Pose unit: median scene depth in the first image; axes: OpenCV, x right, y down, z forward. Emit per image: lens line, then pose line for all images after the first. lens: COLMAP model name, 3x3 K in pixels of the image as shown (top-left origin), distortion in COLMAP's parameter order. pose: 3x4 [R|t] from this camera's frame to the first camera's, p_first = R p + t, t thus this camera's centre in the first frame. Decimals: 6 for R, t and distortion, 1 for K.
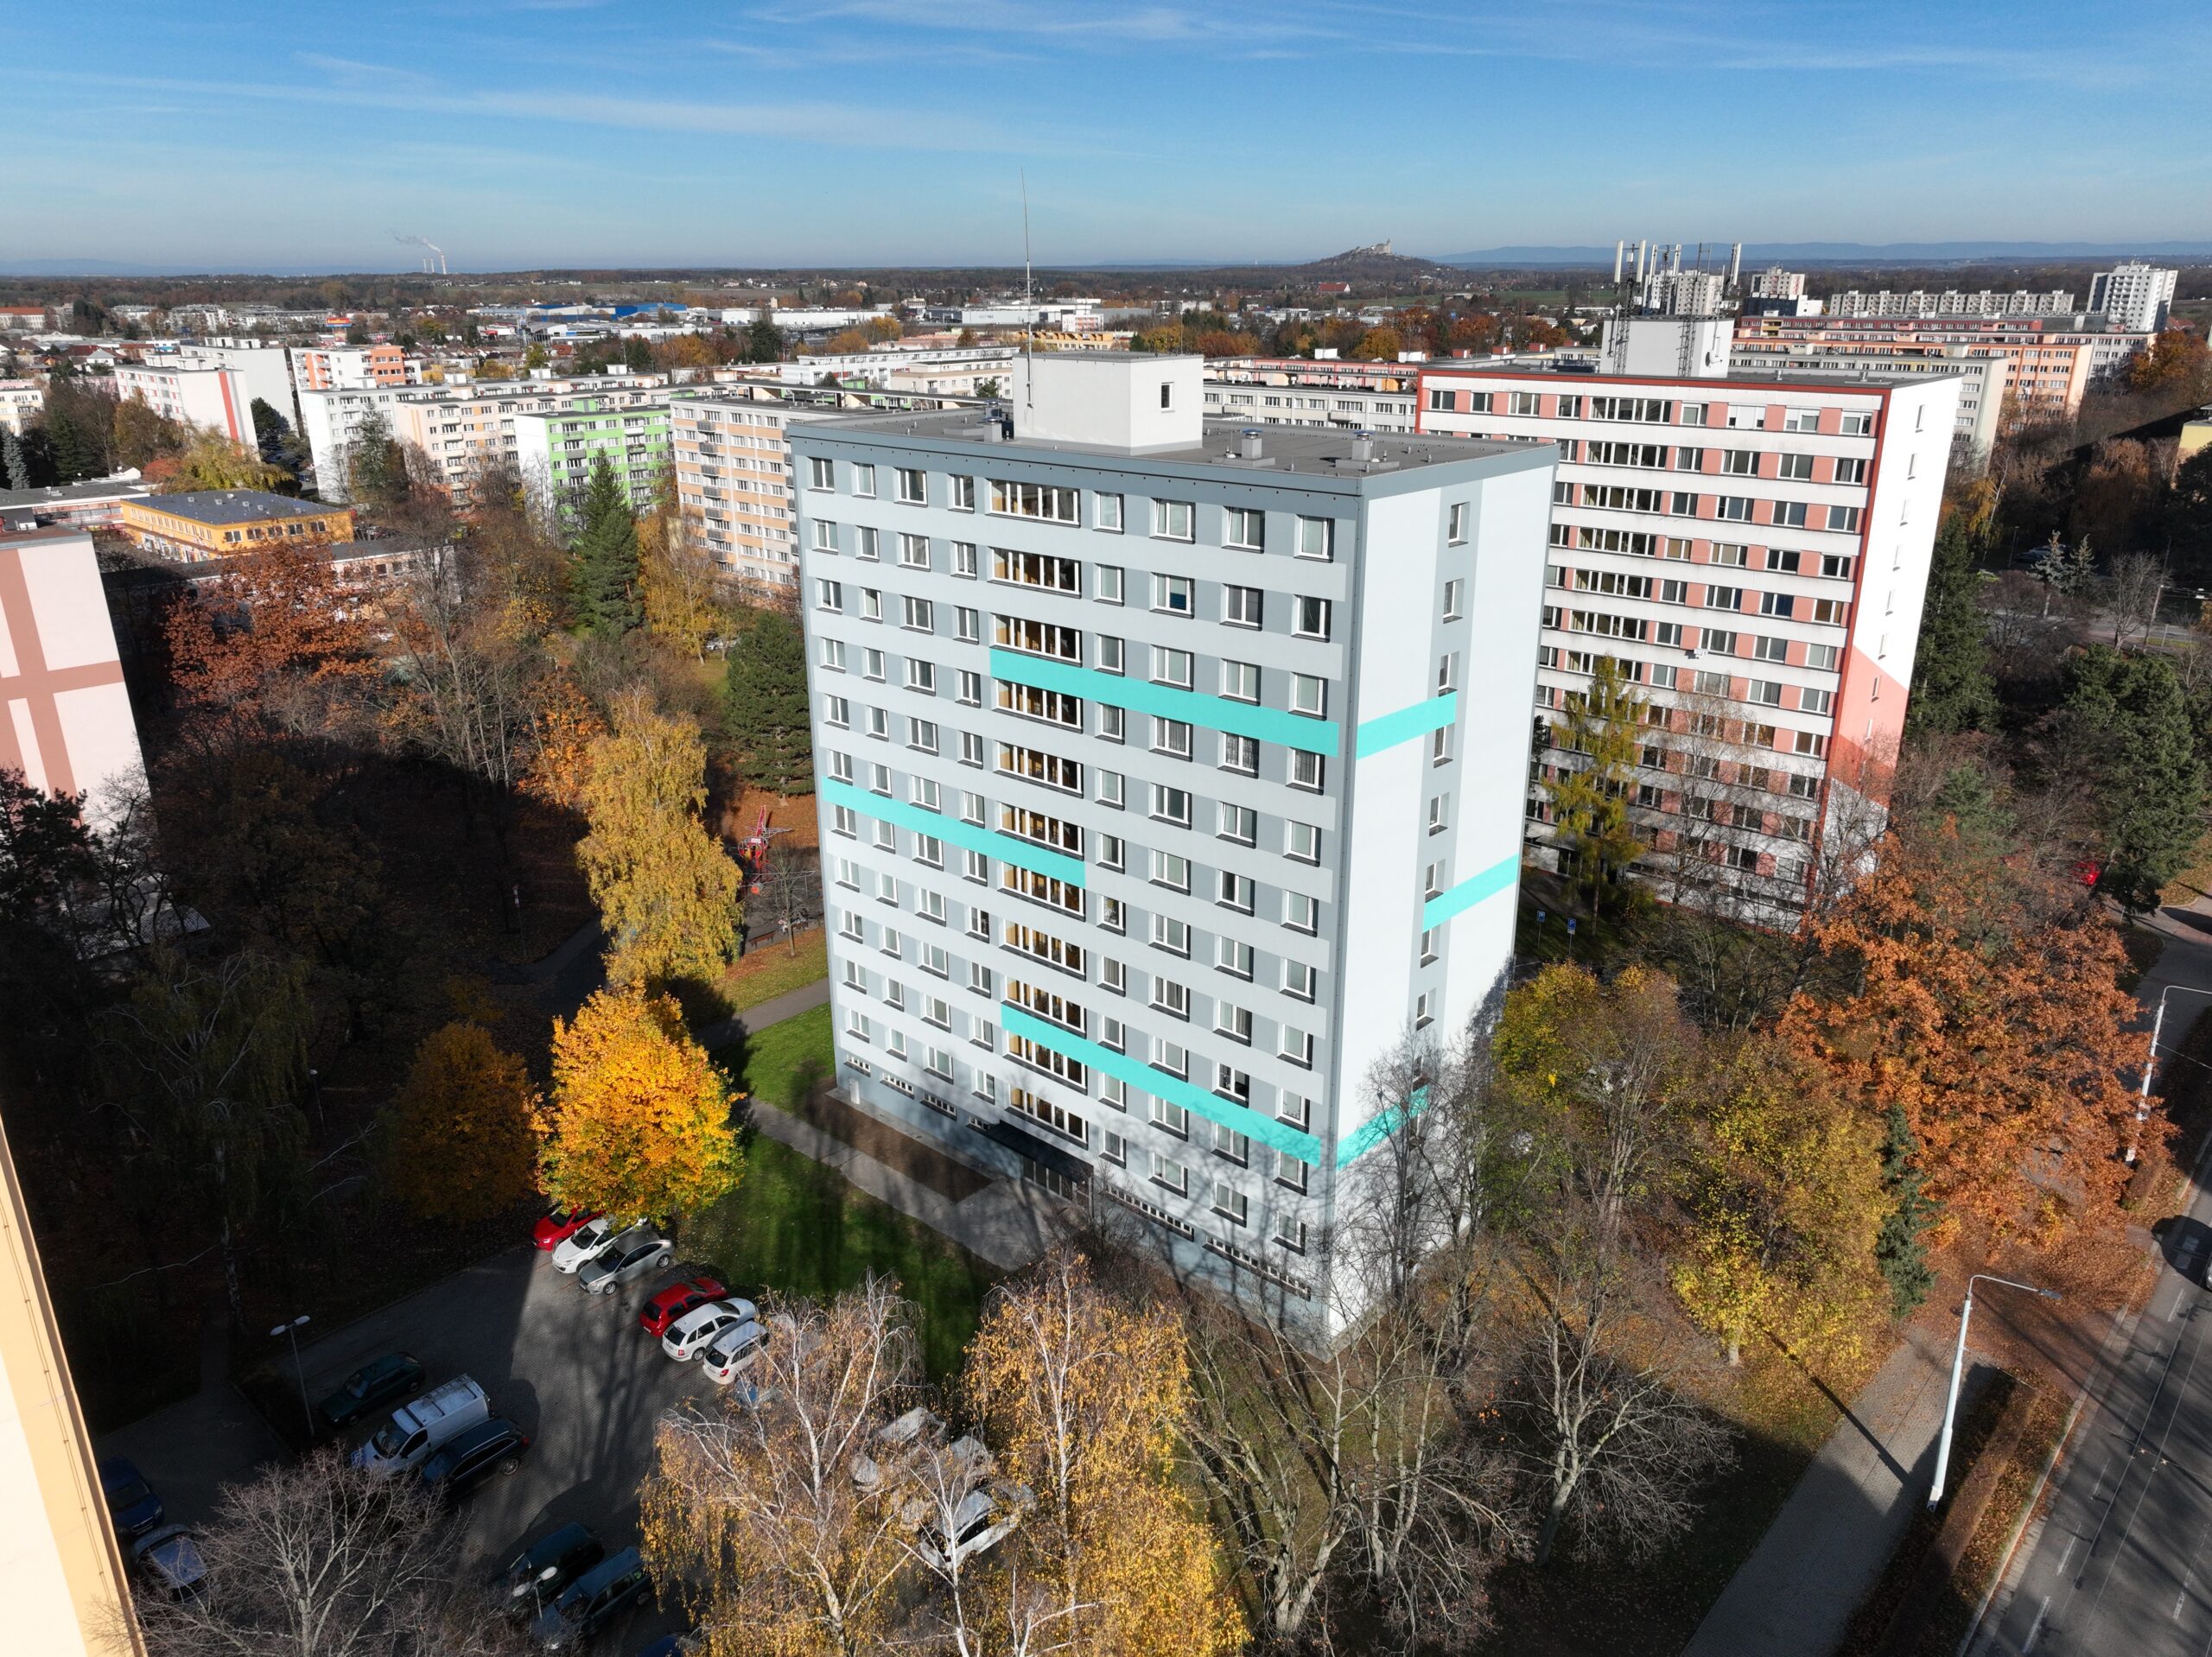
lens RADIAL K [[1561.6, 0, 1116.2], [0, 1561.6, 826.2], [0, 0, 1]] dist [0.002866, 0.010103]
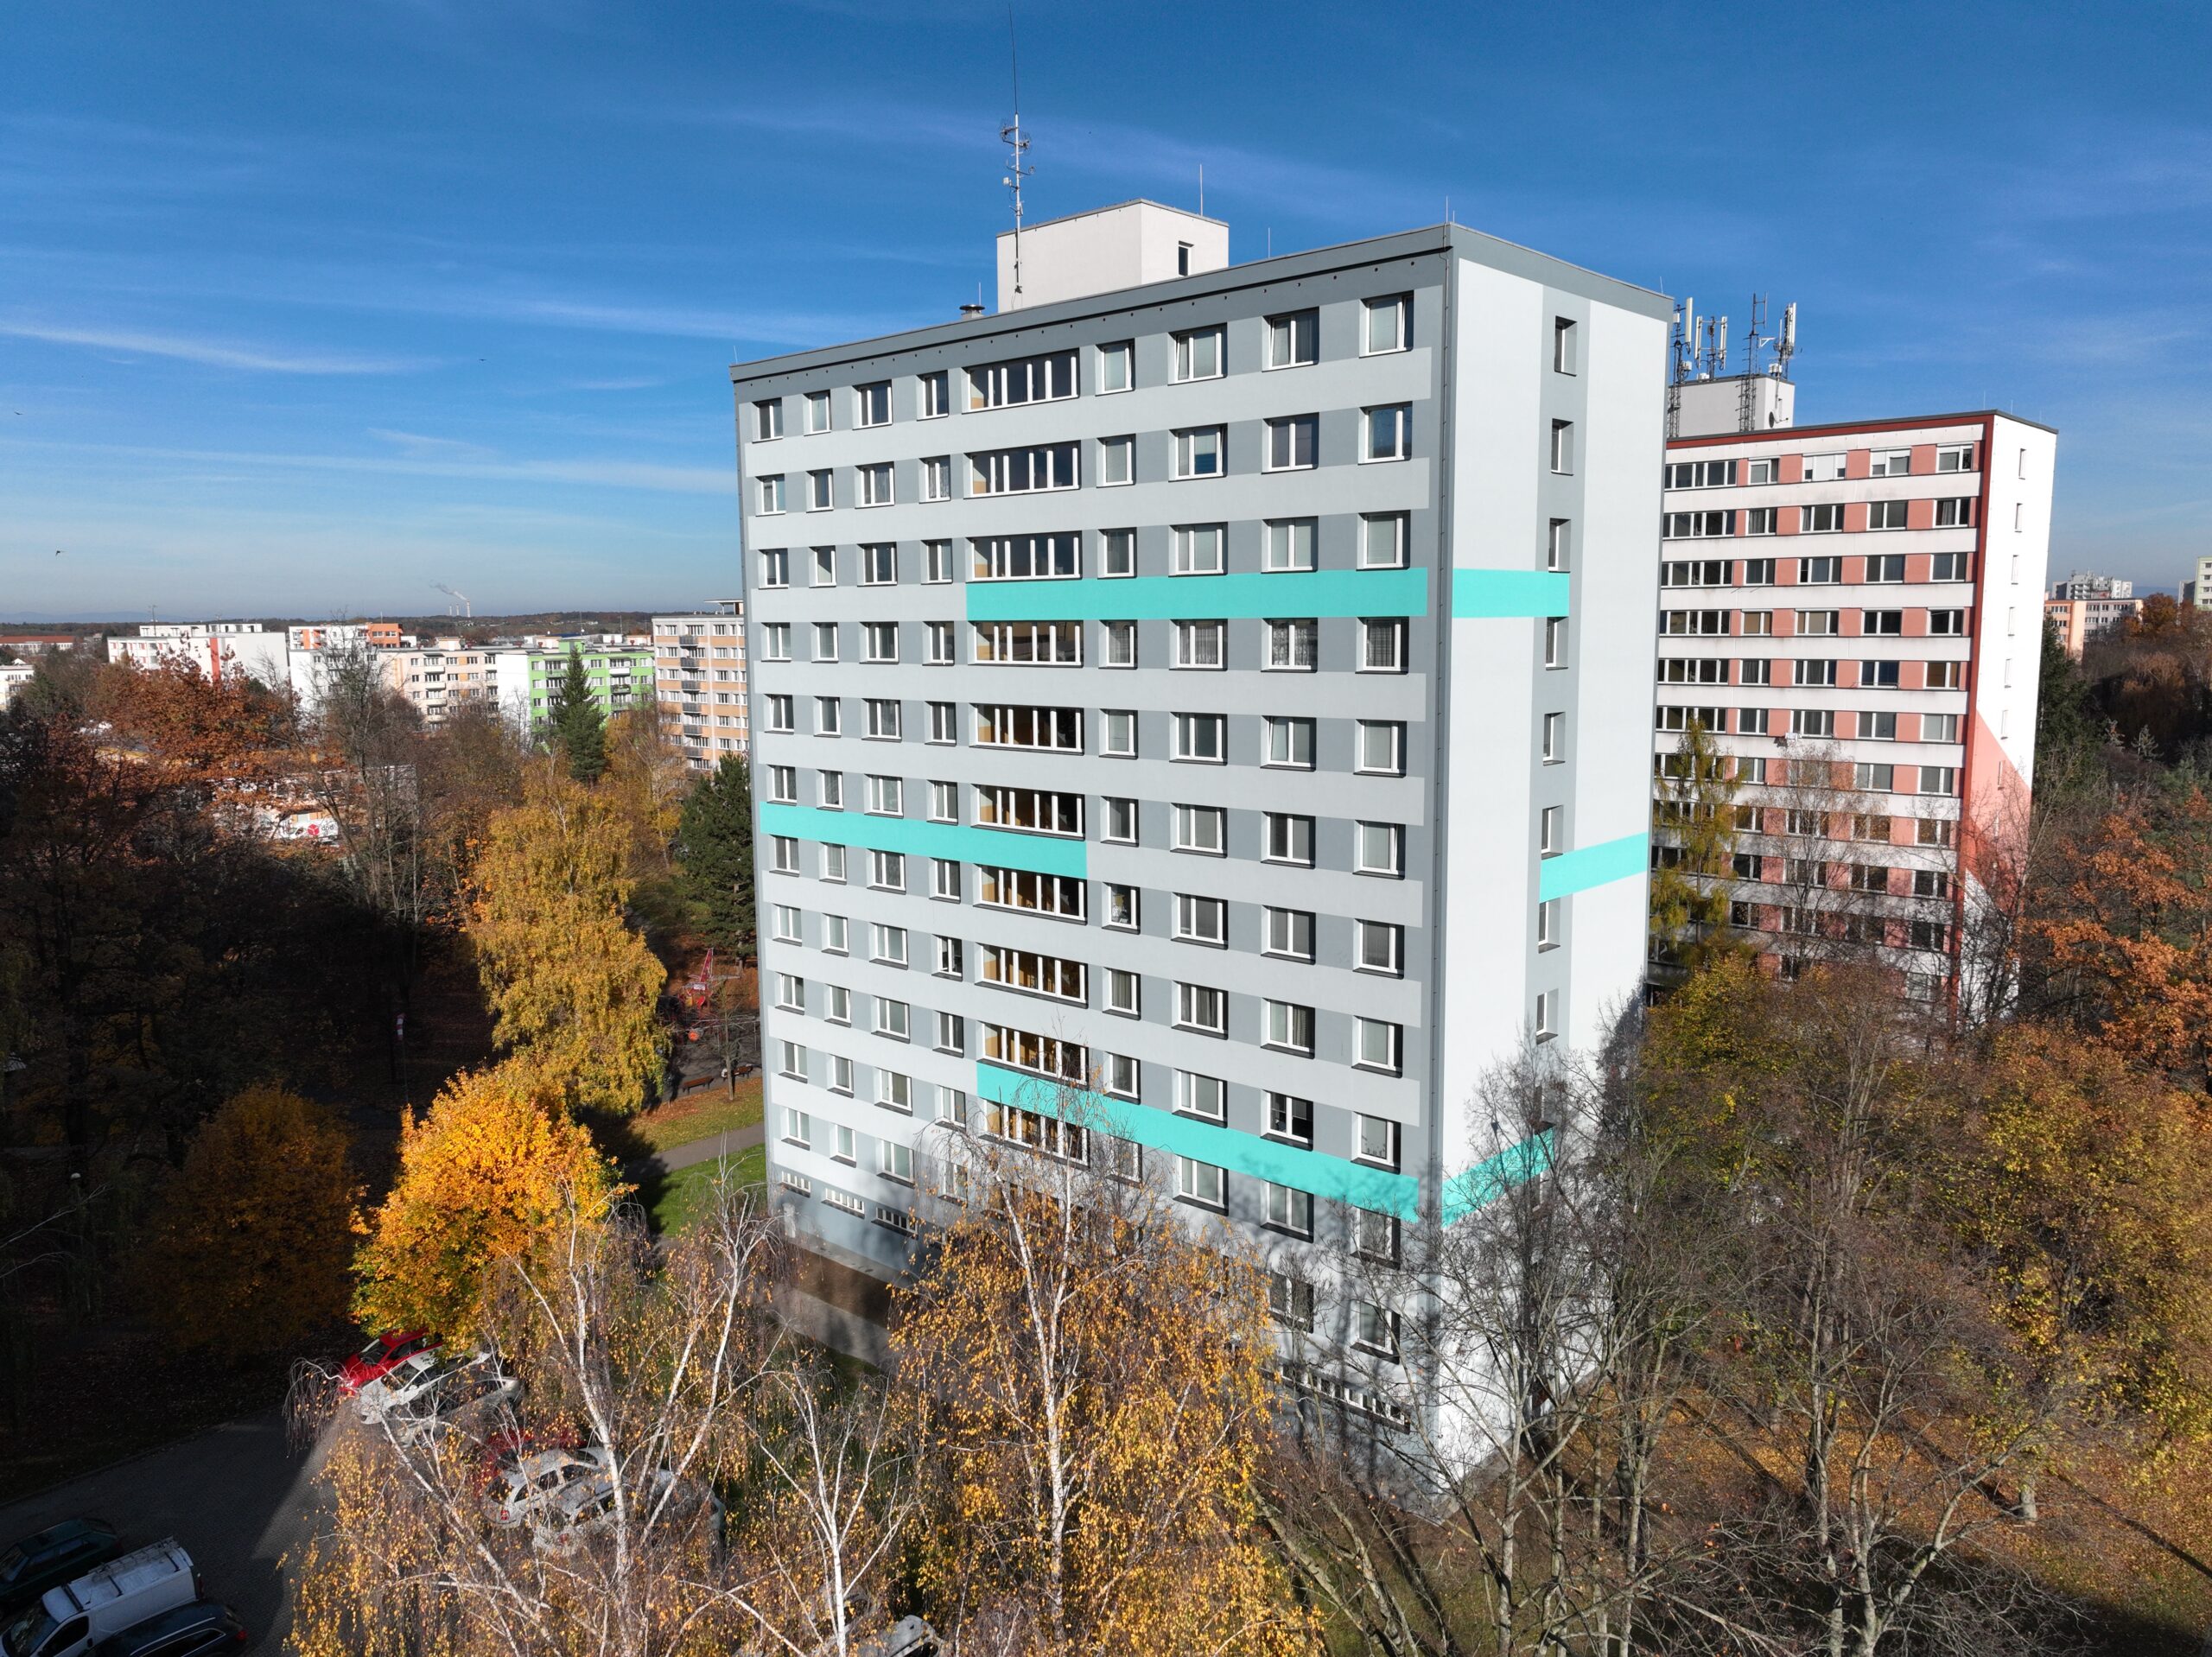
lens RADIAL K [[1561.6, 0, 1116.2], [0, 1561.6, 826.2], [0, 0, 1]] dist [0.002866, 0.010103]
pose [[0.999970, -0.007066, 0.003105, -0.006333], [0.007555, 0.978413, -0.206523, 0.144707], [-0.001579, 0.206540, 0.978437, 0.205336]]
